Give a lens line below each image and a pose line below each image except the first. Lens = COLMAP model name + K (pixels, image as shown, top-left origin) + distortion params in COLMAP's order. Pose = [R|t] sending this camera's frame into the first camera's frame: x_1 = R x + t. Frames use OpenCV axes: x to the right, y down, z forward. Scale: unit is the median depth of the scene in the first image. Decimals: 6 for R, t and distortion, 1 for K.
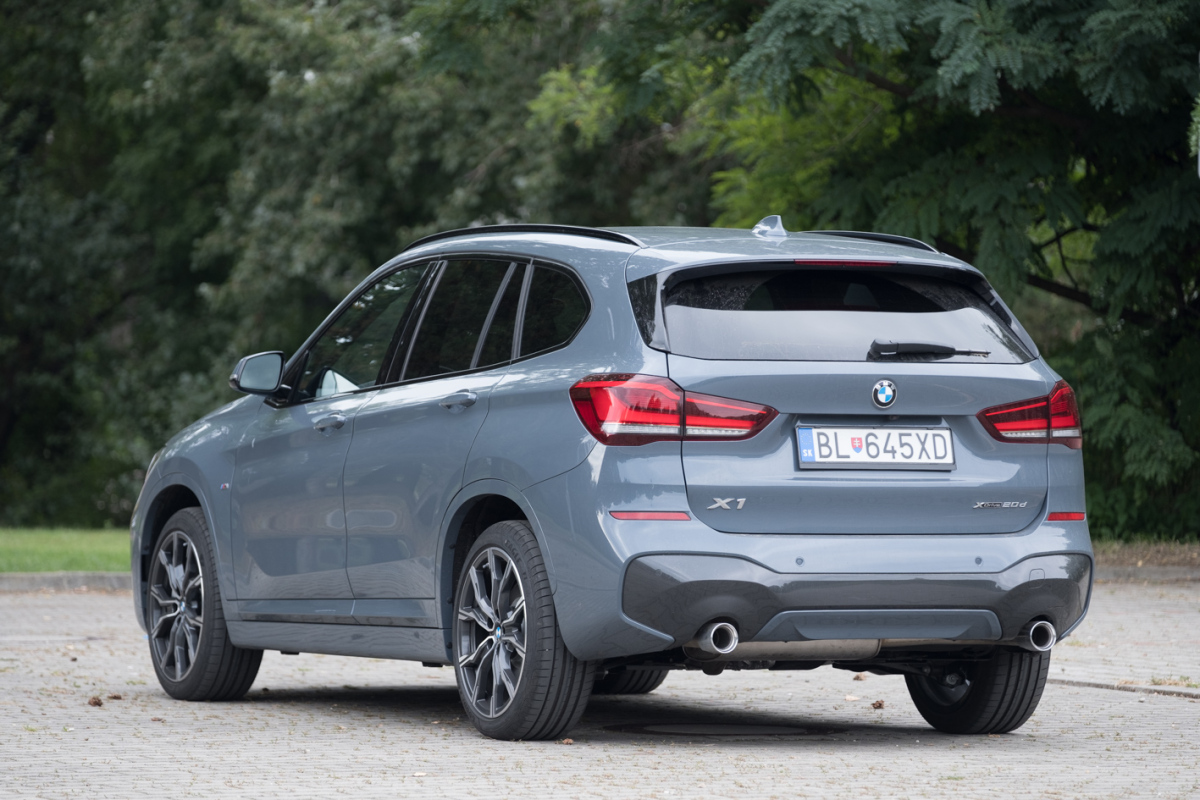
lens RADIAL K [[5488.7, 0, 600.0], [0, 5488.7, 399.9], [0, 0, 1]] dist [0.300994, 1.388437]
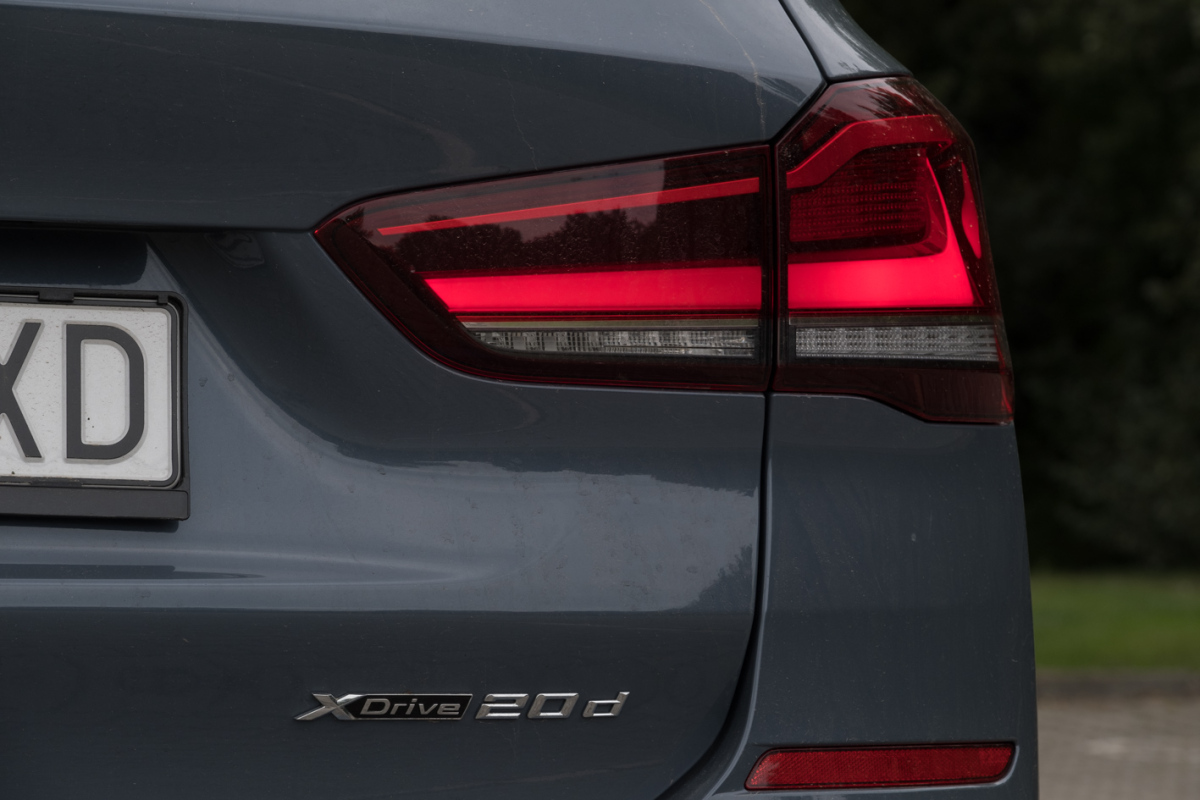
lens RADIAL K [[5488.7, 0, 600.0], [0, 5488.7, 399.9], [0, 0, 1]] dist [0.300994, 1.388437]
pose [[0.977594, 0.014010, -0.210031, 0.117380], [-0.015151, 0.999878, -0.003824, 0.009144], [0.209952, 0.006920, 0.977687, 0.816399]]
